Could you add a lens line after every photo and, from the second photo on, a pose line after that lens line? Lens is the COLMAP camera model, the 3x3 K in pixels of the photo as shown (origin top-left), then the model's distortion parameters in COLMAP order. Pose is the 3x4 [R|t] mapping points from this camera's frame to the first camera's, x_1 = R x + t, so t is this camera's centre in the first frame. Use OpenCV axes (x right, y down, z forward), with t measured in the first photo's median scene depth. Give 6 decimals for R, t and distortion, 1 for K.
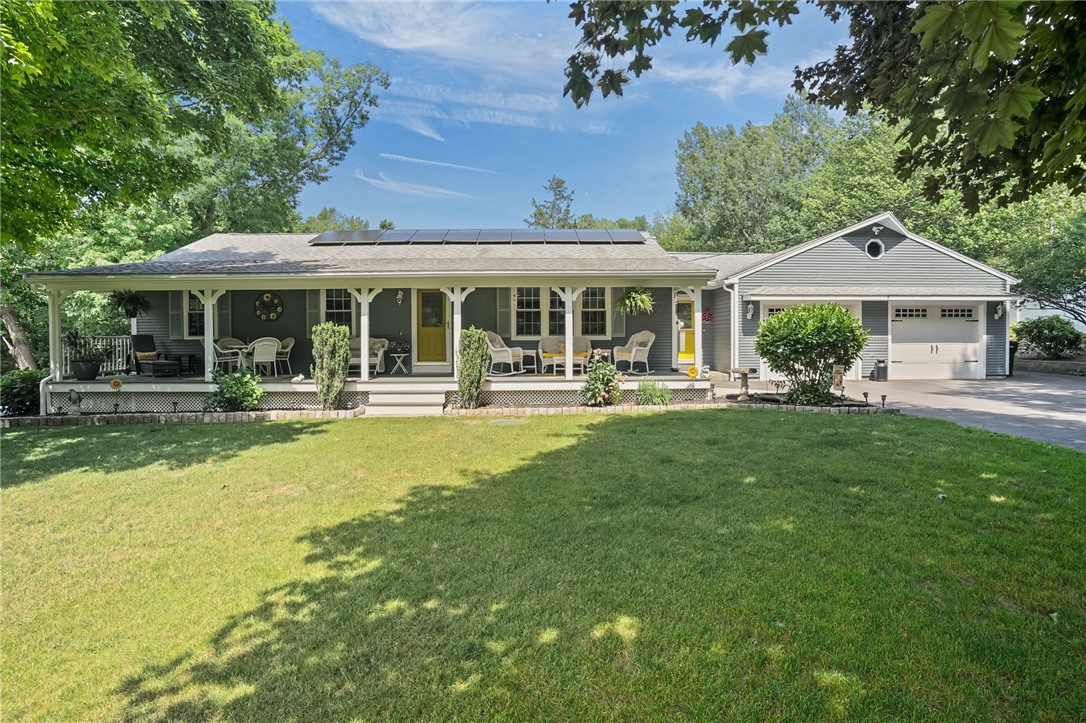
lens RADIAL K [[537.0, 0, 543.0], [0, 537.0, 361.5], [0, 0, 1]] dist [-0.087239, 0.044823]
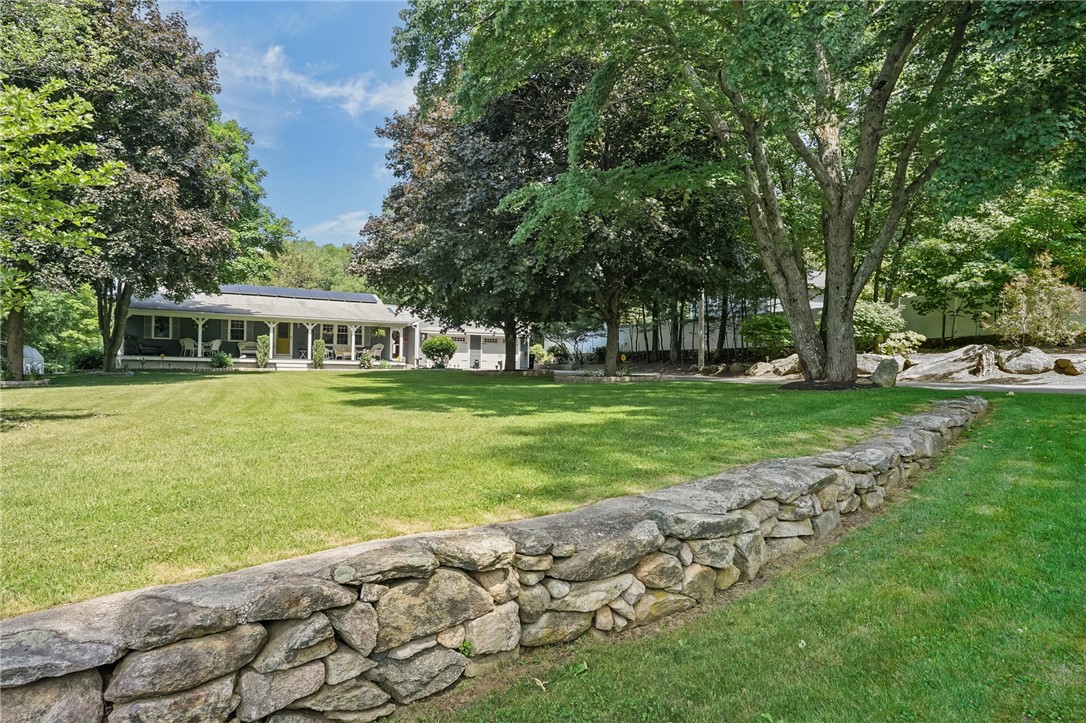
lens RADIAL K [[675.4, 0, 543.0], [0, 675.4, 361.5], [0, 0, 1]] dist [-0.021899, 0.000141]
pose [[0.877555, 0.026260, 0.478756, -0.623233], [-0.002146, 0.998704, -0.050844, 0.177933], [-0.479470, 0.043591, 0.876475, -2.041779]]
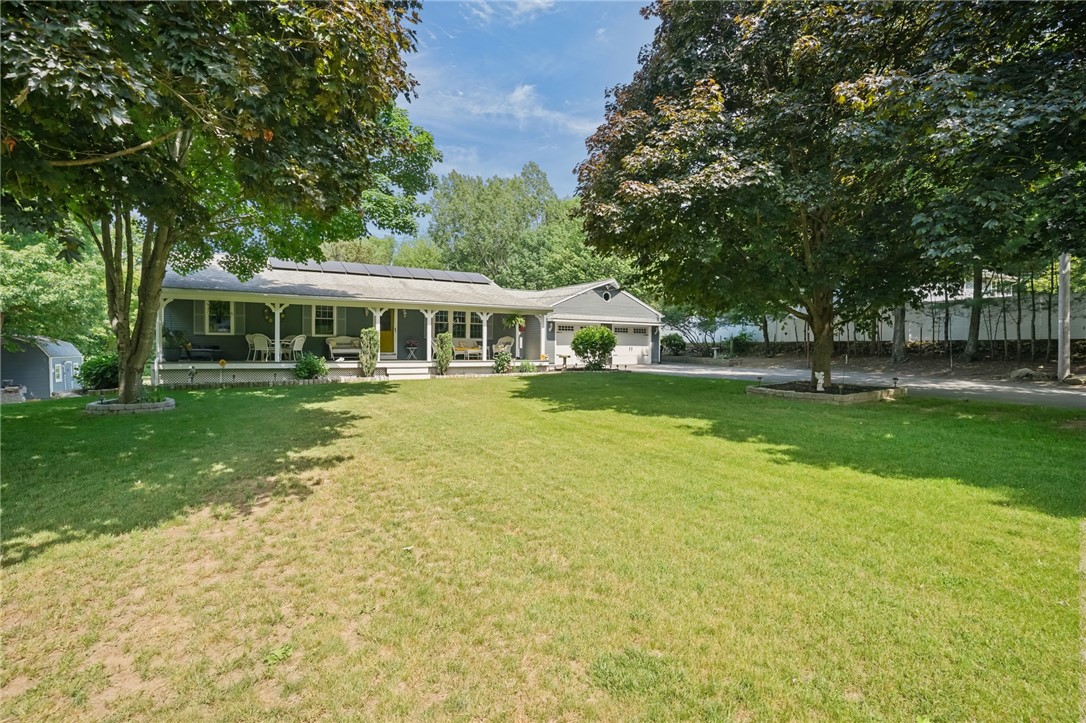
lens RADIAL K [[537.0, 0, 543.0], [0, 537.0, 361.5], [0, 0, 1]] dist [-0.087239, 0.044823]
pose [[0.854331, -0.000983, 0.519728, -0.667233], [0.009025, 0.999875, -0.012945, 0.053938], [-0.519651, 0.015750, 0.854234, -0.638899]]
